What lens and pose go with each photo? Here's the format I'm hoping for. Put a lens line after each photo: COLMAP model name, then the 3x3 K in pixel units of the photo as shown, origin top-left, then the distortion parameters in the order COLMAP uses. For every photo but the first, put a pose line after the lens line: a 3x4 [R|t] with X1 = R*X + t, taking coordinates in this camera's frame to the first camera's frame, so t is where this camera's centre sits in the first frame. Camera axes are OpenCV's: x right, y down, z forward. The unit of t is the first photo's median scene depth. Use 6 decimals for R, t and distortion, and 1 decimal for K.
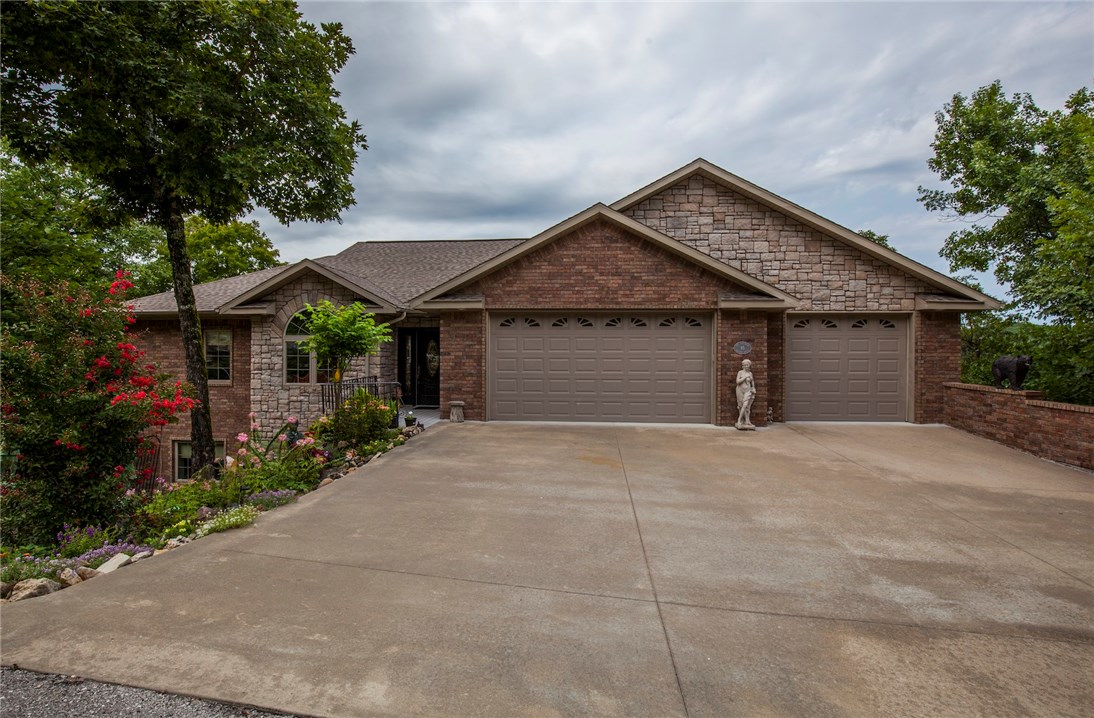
lens RADIAL K [[508.0, 0, 550.5], [0, 508.0, 356.6], [0, 0, 1]] dist [-0.024586, 0.001209]
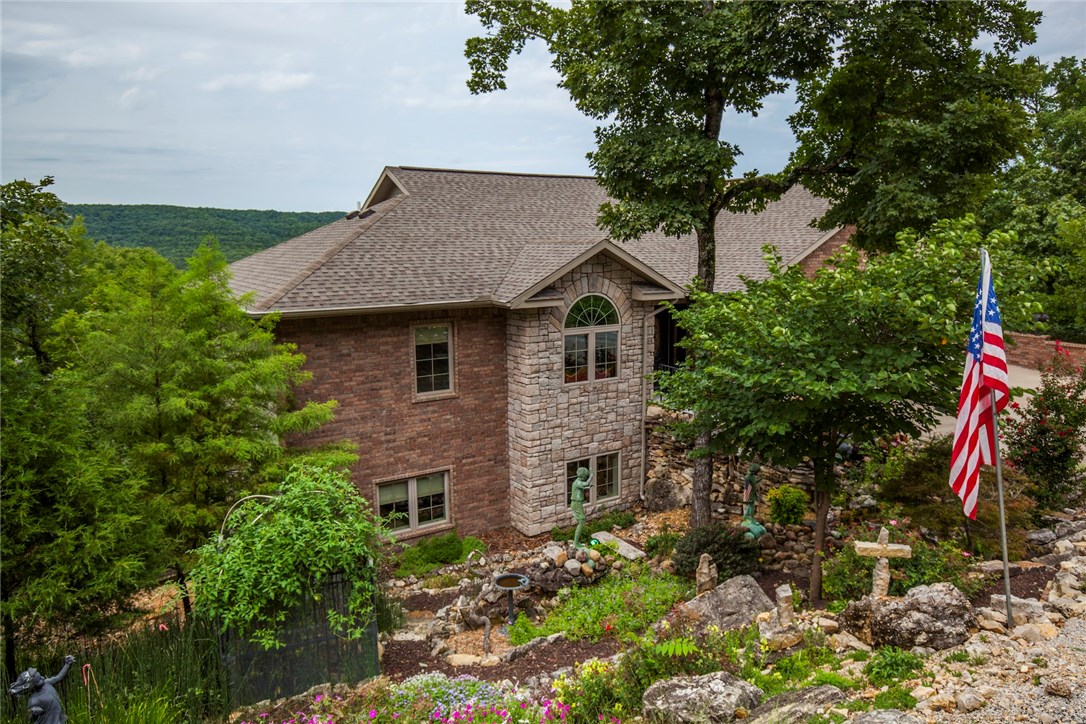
lens RADIAL K [[760.4, 0, 543.8], [0, 760.4, 359.3], [0, 0, 1]] dist [0.044738, 0.000134]
pose [[0.764683, -0.107696, 0.635344, -1.576872], [0.012154, 0.988171, 0.152874, -0.214094], [-0.644293, -0.109178, 0.756946, 0.072956]]
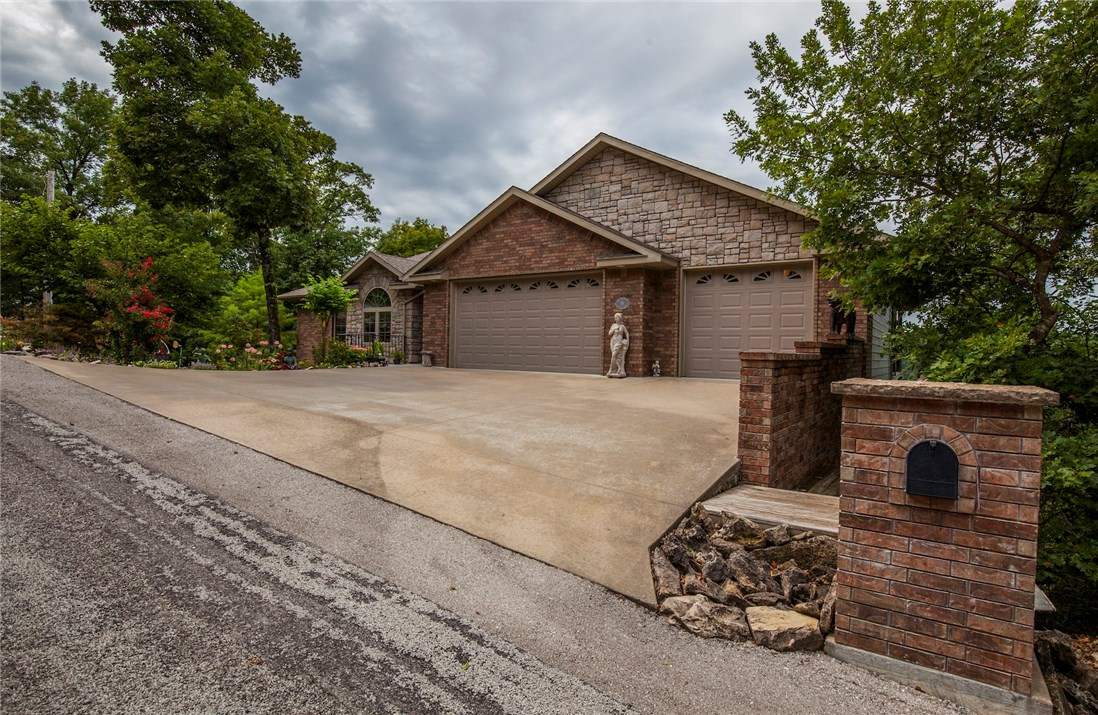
lens RADIAL K [[597.2, 0, 548.8], [0, 597.2, 353.2], [0, 0, 1]] dist [0.006319, 0.000331]
pose [[0.863135, 0.014044, -0.504778, 0.845281], [-0.023563, 0.999644, -0.012478, 0.103314], [0.504424, 0.022664, 0.863159, -0.165830]]
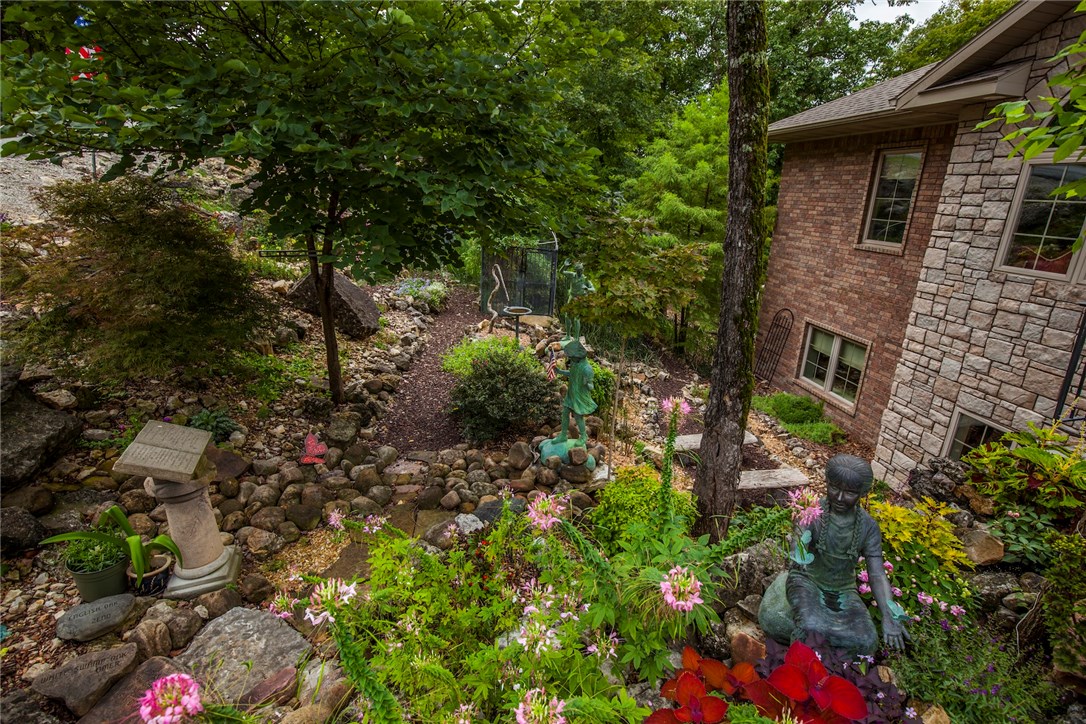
lens RADIAL K [[504.3, 0, 553.1], [0, 504.3, 360.4], [0, 0, 1]] dist [-0.024586, 0.001209]
pose [[0.287922, 0.313087, -0.905029, -0.259751], [-0.037080, 0.947984, 0.316150, 0.010674], [0.956936, -0.057468, 0.284555, 0.584165]]
